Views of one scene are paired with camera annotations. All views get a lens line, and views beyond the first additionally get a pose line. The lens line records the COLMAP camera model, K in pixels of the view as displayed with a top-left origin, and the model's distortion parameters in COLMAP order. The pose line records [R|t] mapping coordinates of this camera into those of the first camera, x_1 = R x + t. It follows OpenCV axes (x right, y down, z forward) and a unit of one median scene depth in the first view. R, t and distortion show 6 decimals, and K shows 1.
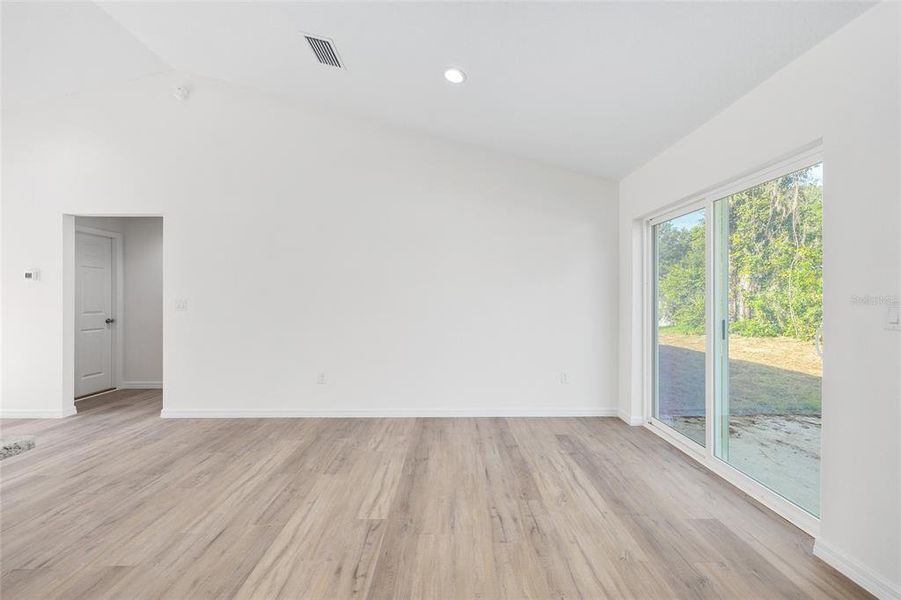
lens RADIAL K [[361.6, 0, 457.8], [0, 361.6, 299.8], [0, 0, 1]] dist [-0.002061, 0.001149]
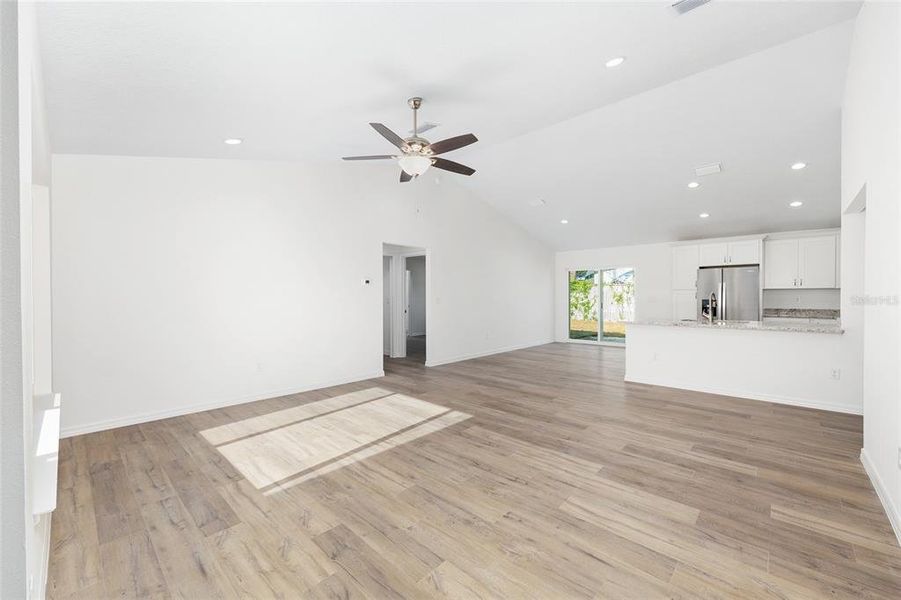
lens RADIAL K [[361.6, 0, 452.1], [0, 361.6, 296.7], [0, 0, 1]] dist [-0.002061, 0.001149]
pose [[0.696371, 0.000464, 0.717682, -1.619746], [-0.000234, 1.000000, -0.000420, -0.005813], [-0.717682, 0.000124, 0.696371, -0.204033]]
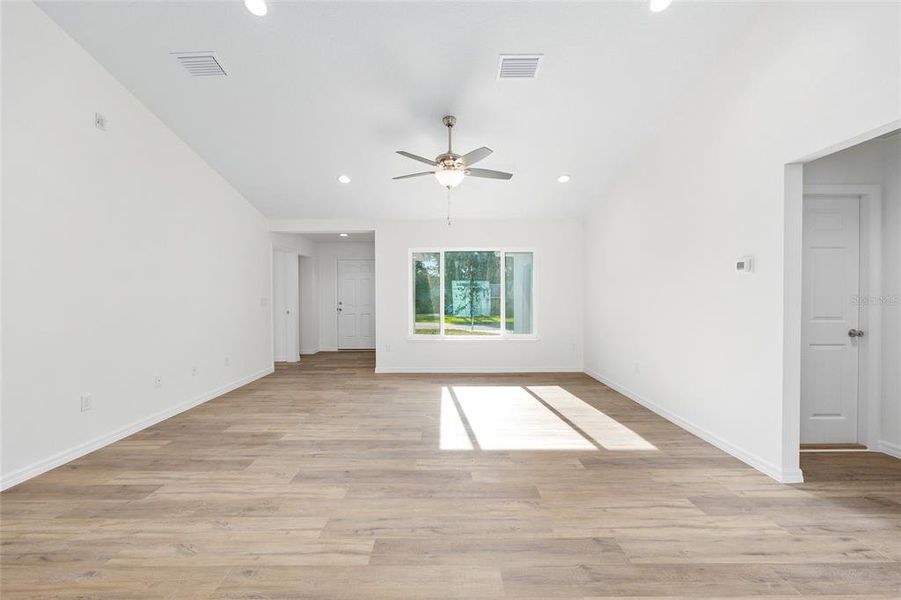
lens RADIAL K [[361.6, 0, 451.4], [0, 361.6, 300.6], [0, 0, 1]] dist [-0.002061, 0.001149]
pose [[-0.010069, 0.012553, -0.999871, -0.375591], [0.003901, 0.999914, 0.012514, -0.007191], [0.999942, -0.003774, -0.010117, 0.350642]]
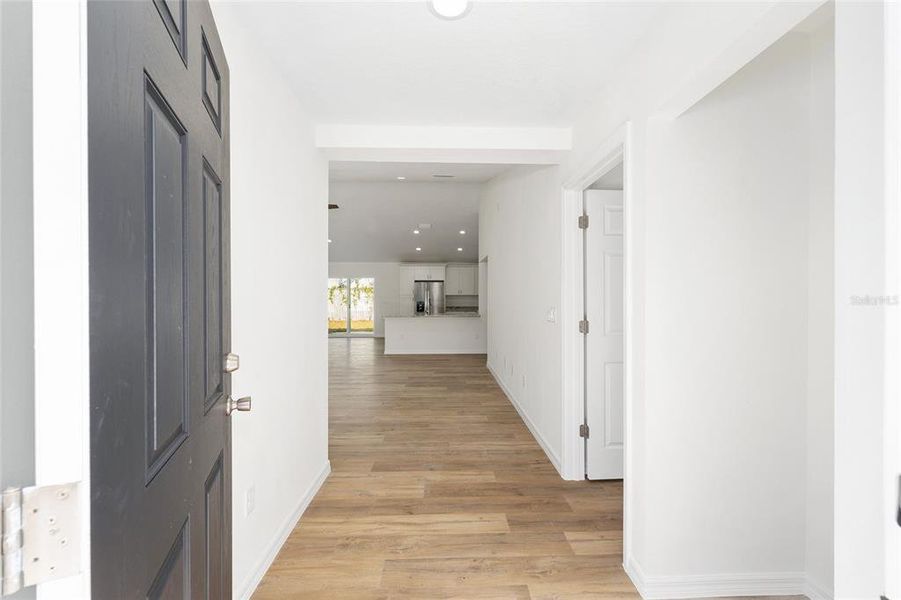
lens RADIAL K [[361.6, 0, 453.4], [0, 361.6, 299.3], [0, 0, 1]] dist [-0.002061, 0.001149]
pose [[-0.001474, -0.000588, 0.999999, -2.199834], [0.010938, 0.999940, 0.000604, -0.010837], [-0.999939, 0.010939, -0.001467, -0.135482]]
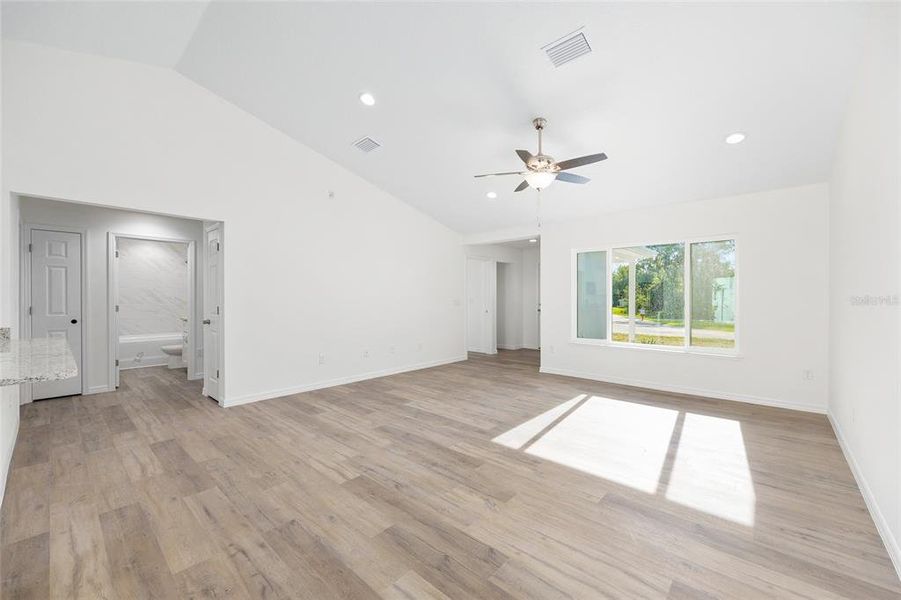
lens RADIAL K [[361.6, 0, 456.8], [0, 361.6, 299.7], [0, 0, 1]] dist [-0.002061, 0.001149]
pose [[-0.674761, 0.002503, -0.738032, -0.463550], [0.000382, 0.999995, 0.003043, -0.005654], [0.738036, 0.001771, -0.674759, 0.735856]]
